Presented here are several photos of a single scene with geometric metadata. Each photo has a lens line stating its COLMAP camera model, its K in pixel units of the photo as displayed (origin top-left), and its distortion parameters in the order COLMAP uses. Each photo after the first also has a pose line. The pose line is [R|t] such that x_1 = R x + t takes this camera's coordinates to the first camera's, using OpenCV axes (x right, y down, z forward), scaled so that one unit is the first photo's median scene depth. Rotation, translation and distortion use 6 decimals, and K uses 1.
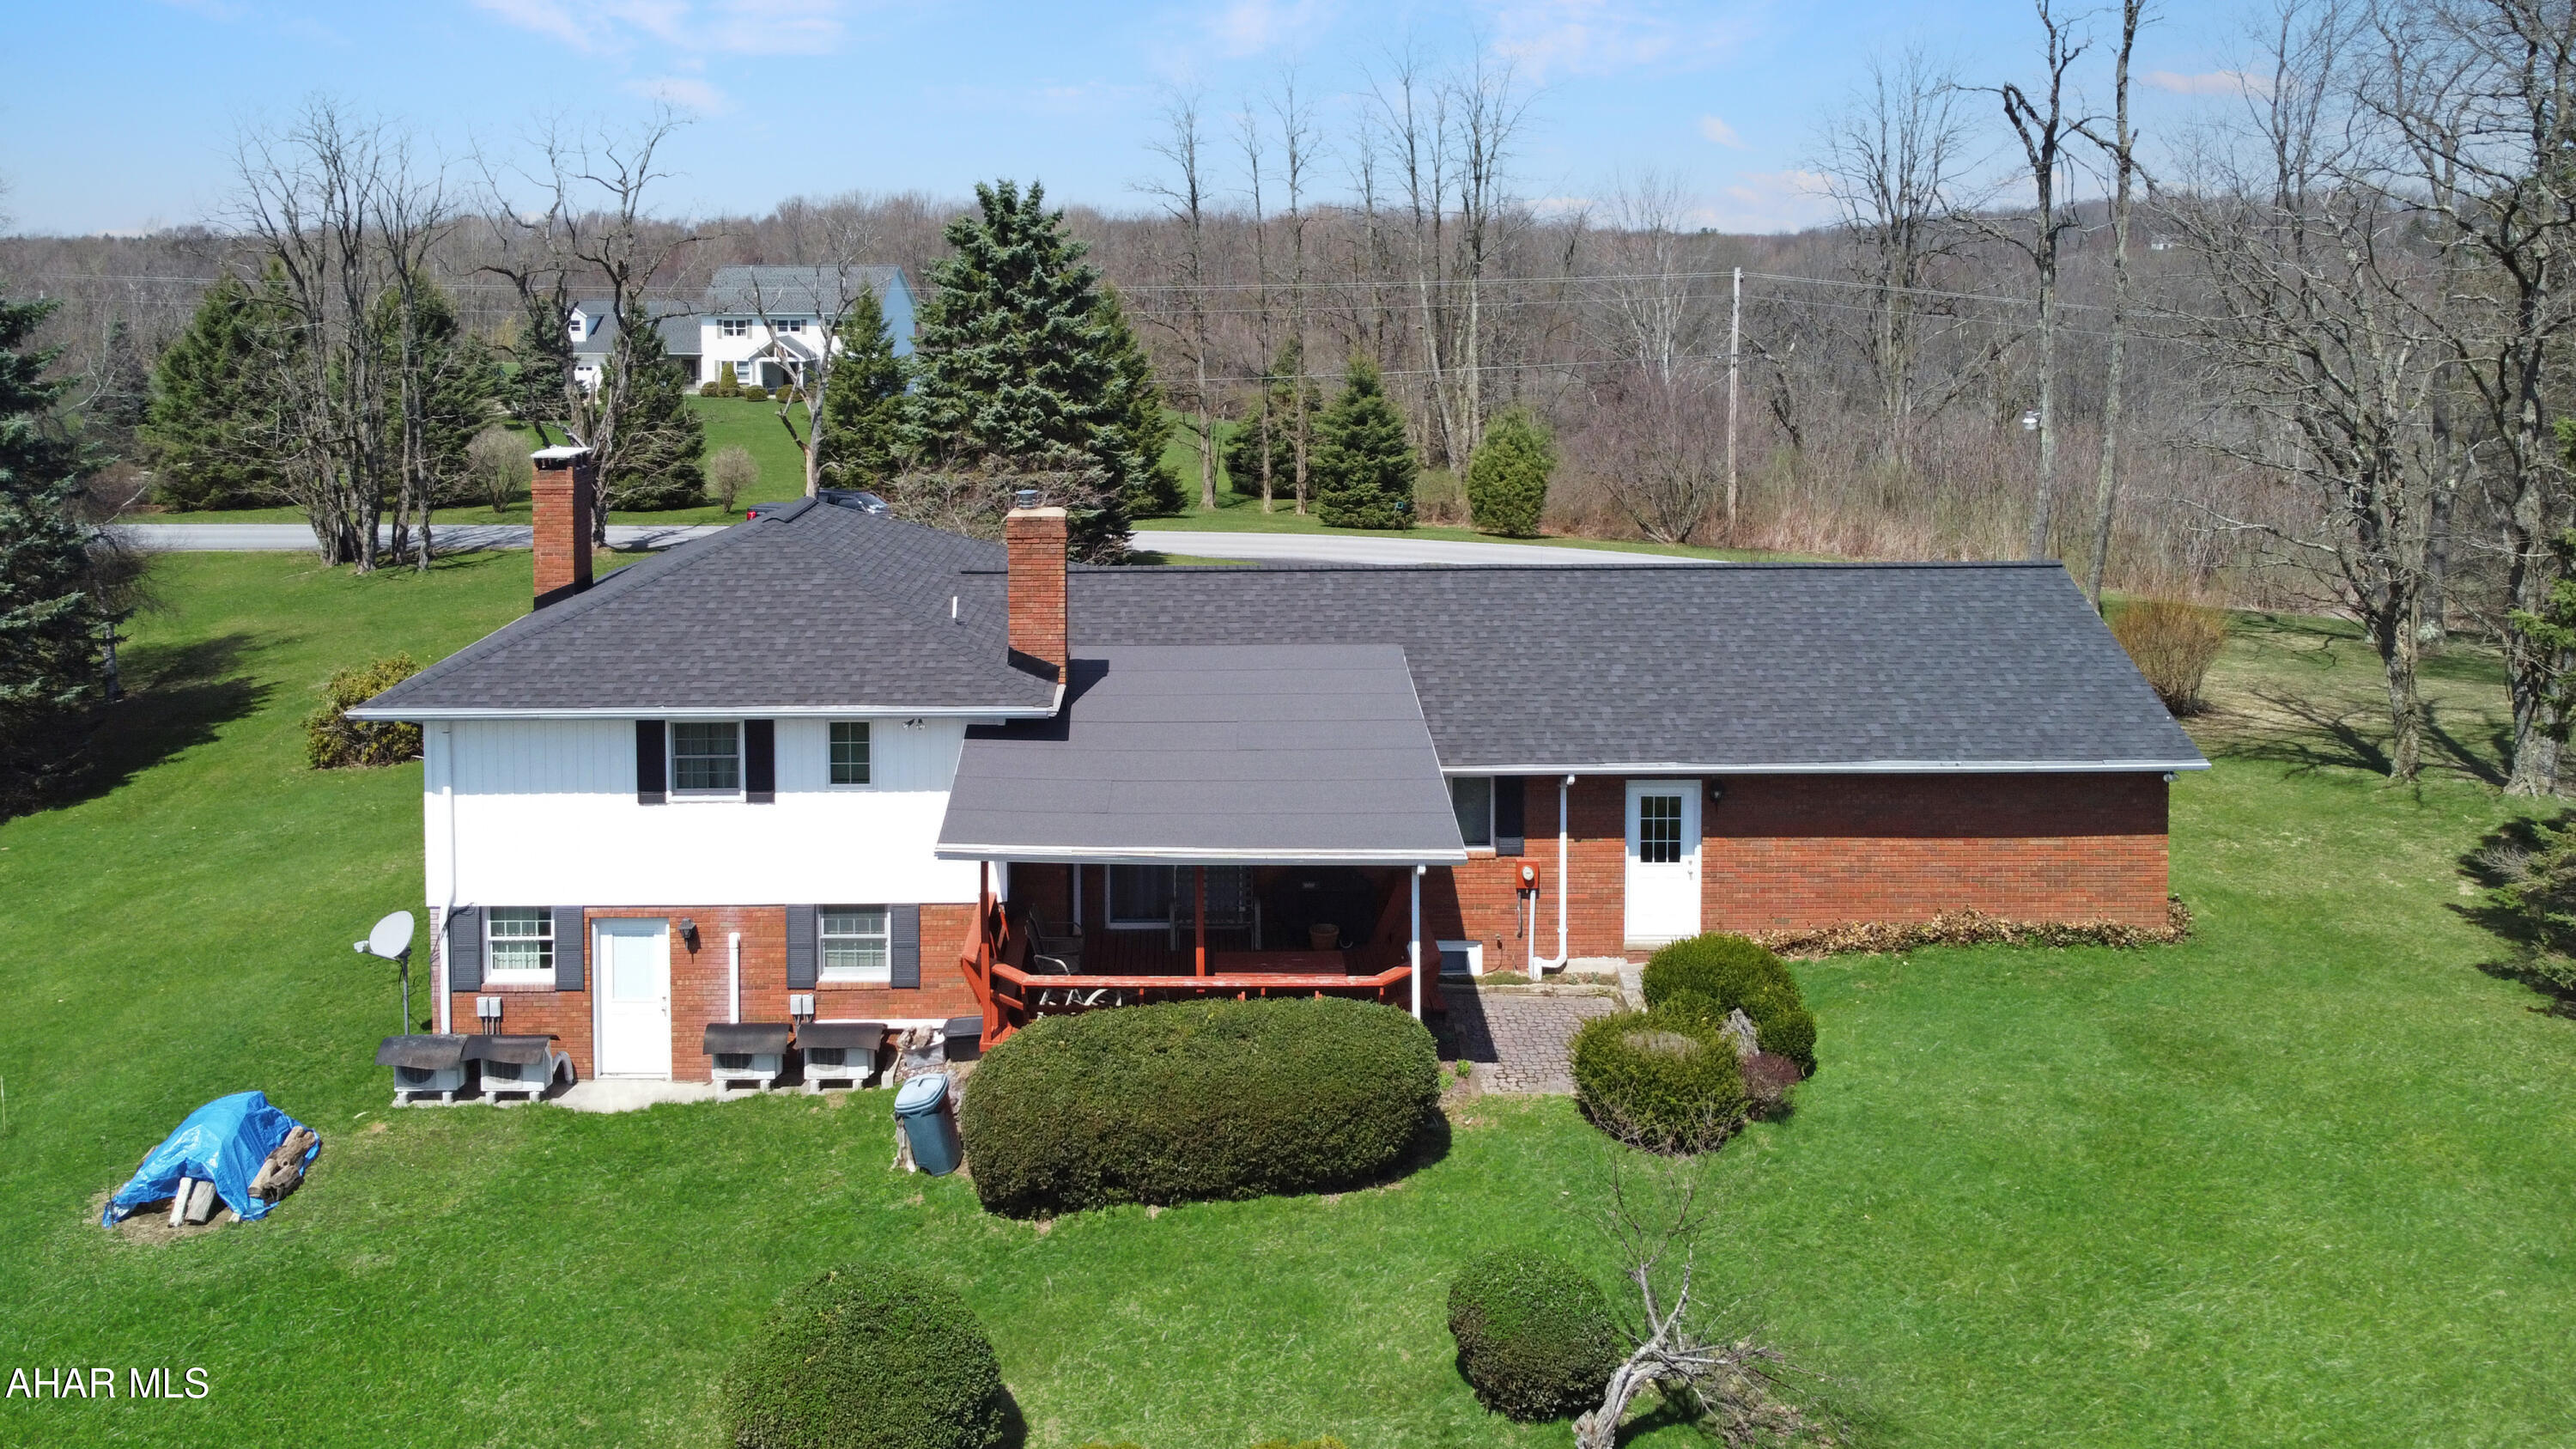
lens RADIAL K [[2048.7, 0, 1269.4], [0, 2048.7, 677.2], [0, 0, 1]] dist [0.004000, -0.002231]
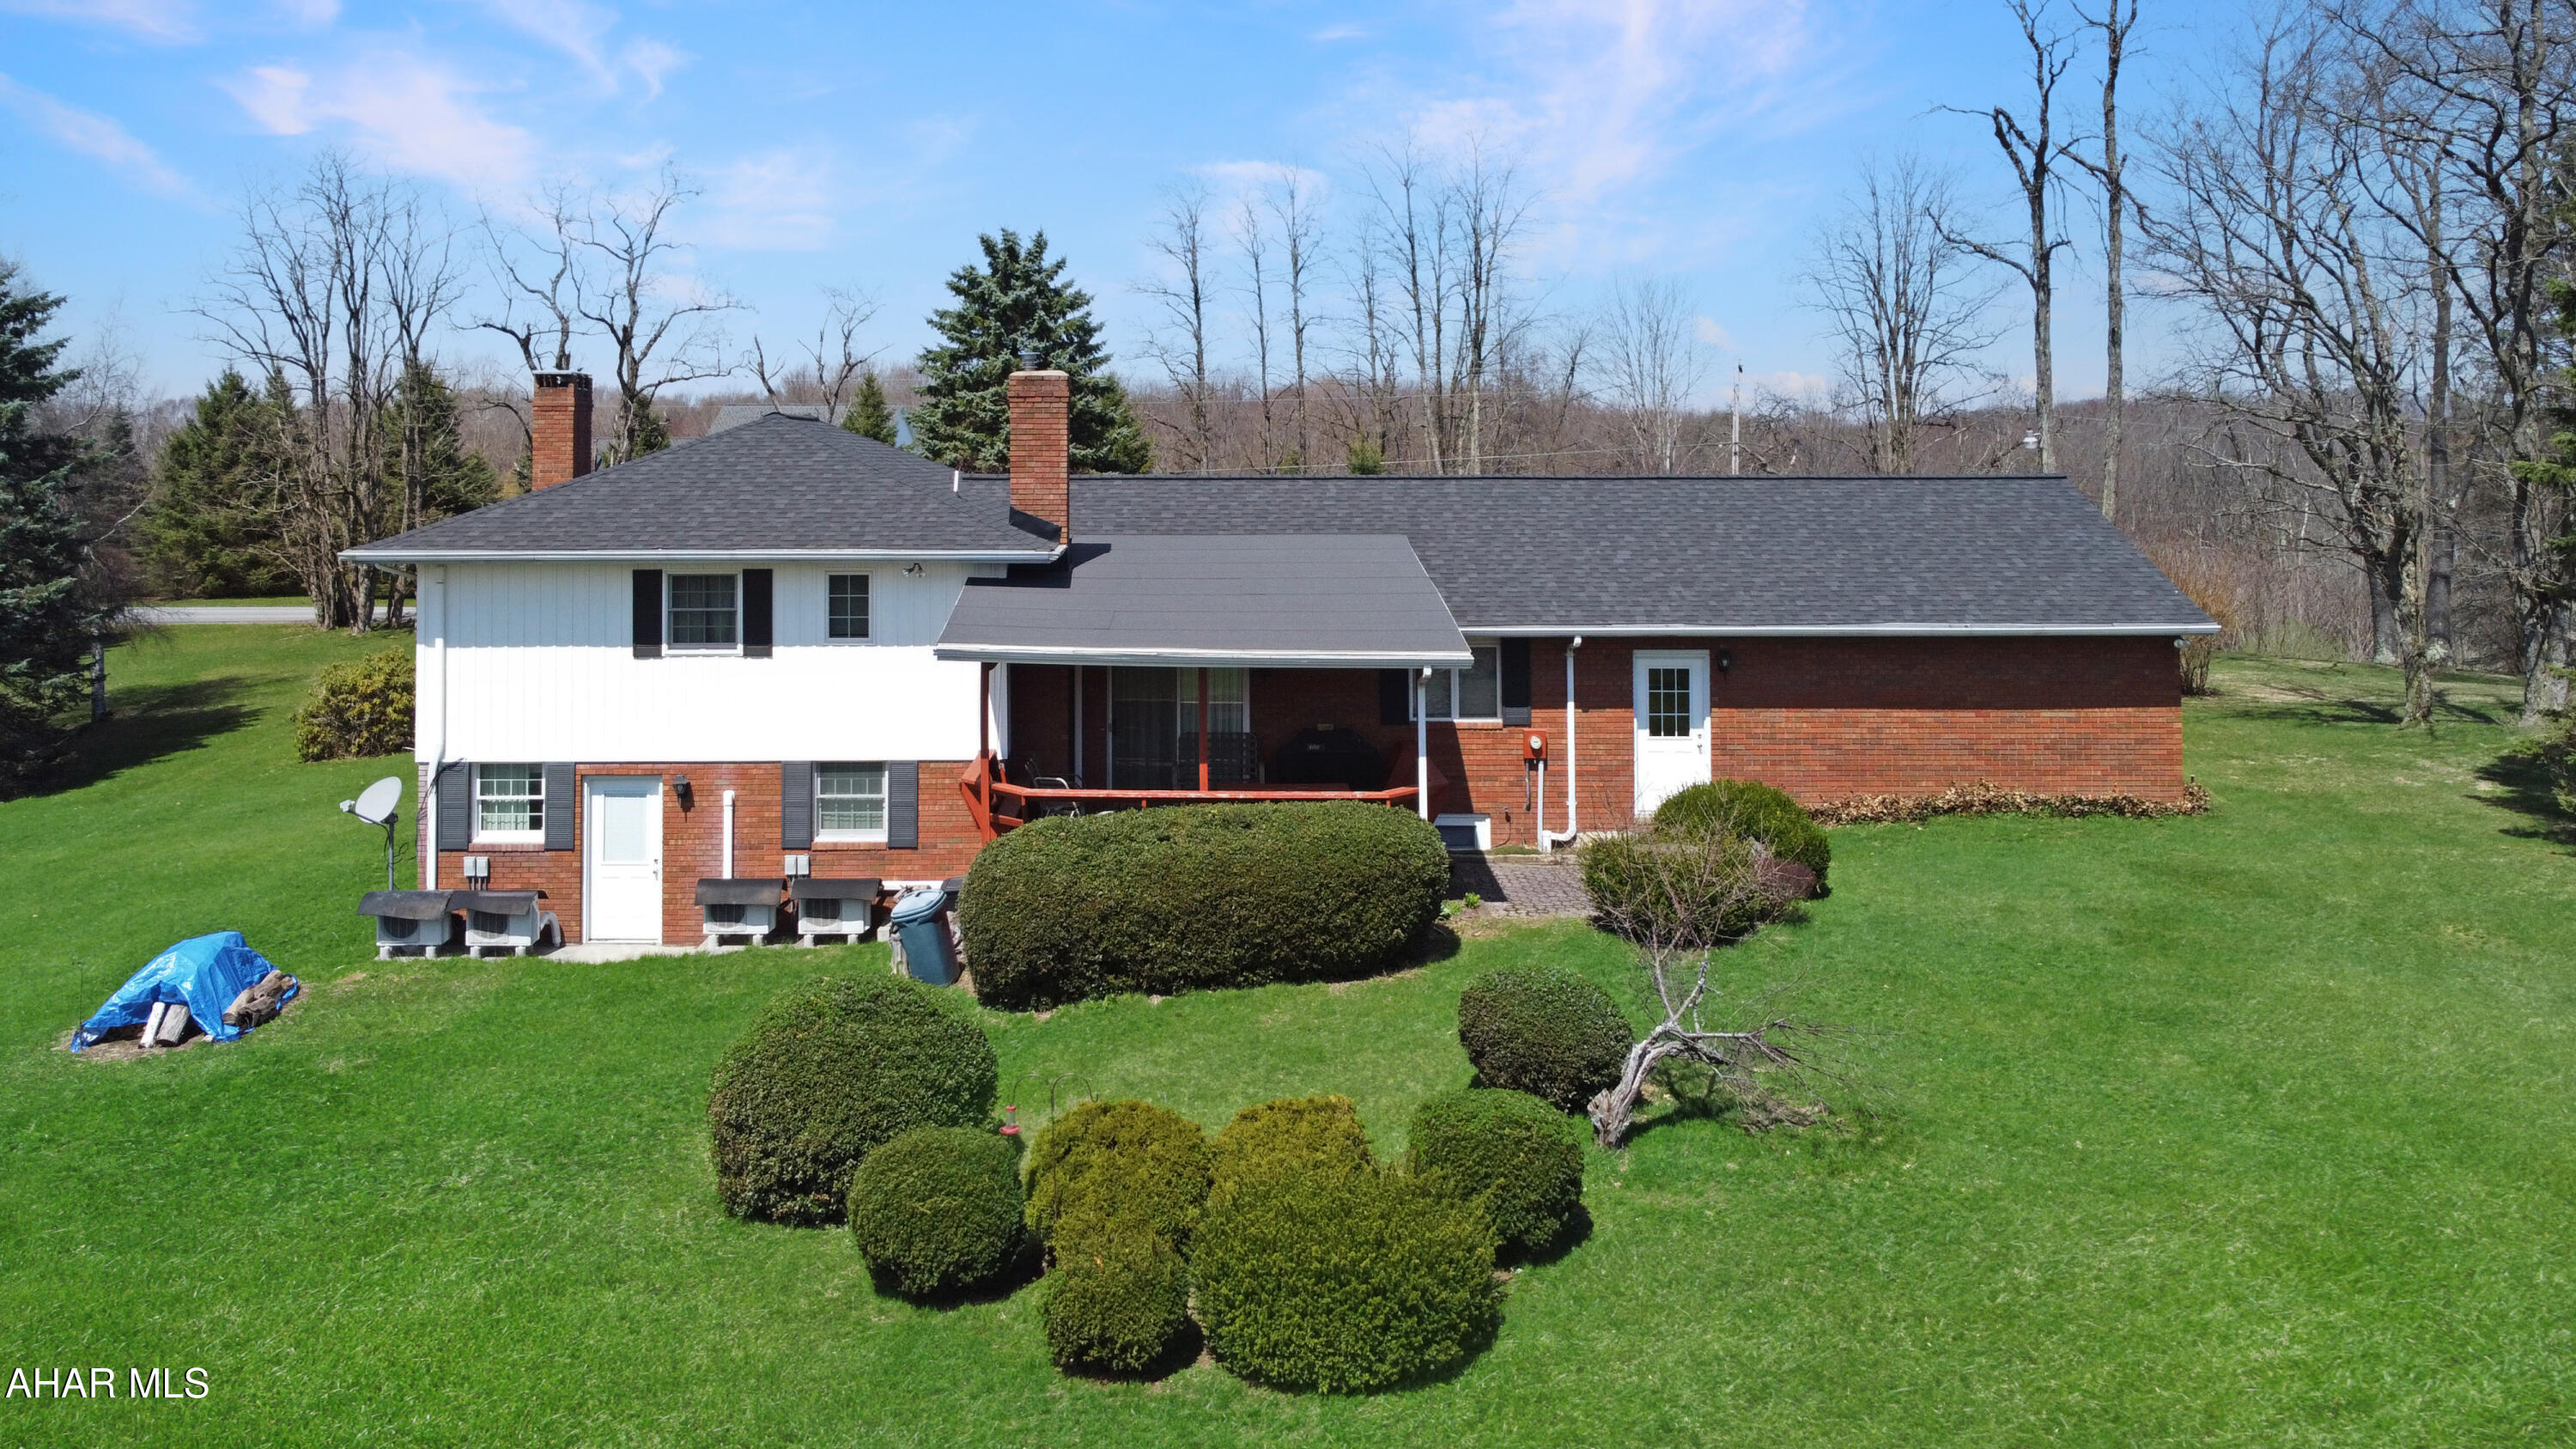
lens RADIAL K [[2069.7, 0, 1288.0], [0, 2069.7, 724.5], [0, 0, 1]] dist [0.004417, -0.003058]
pose [[0.999964, -0.004468, 0.007200, -0.000210], [0.005036, 0.996704, -0.080962, 0.165048], [-0.006815, 0.080995, 0.996691, 0.006633]]
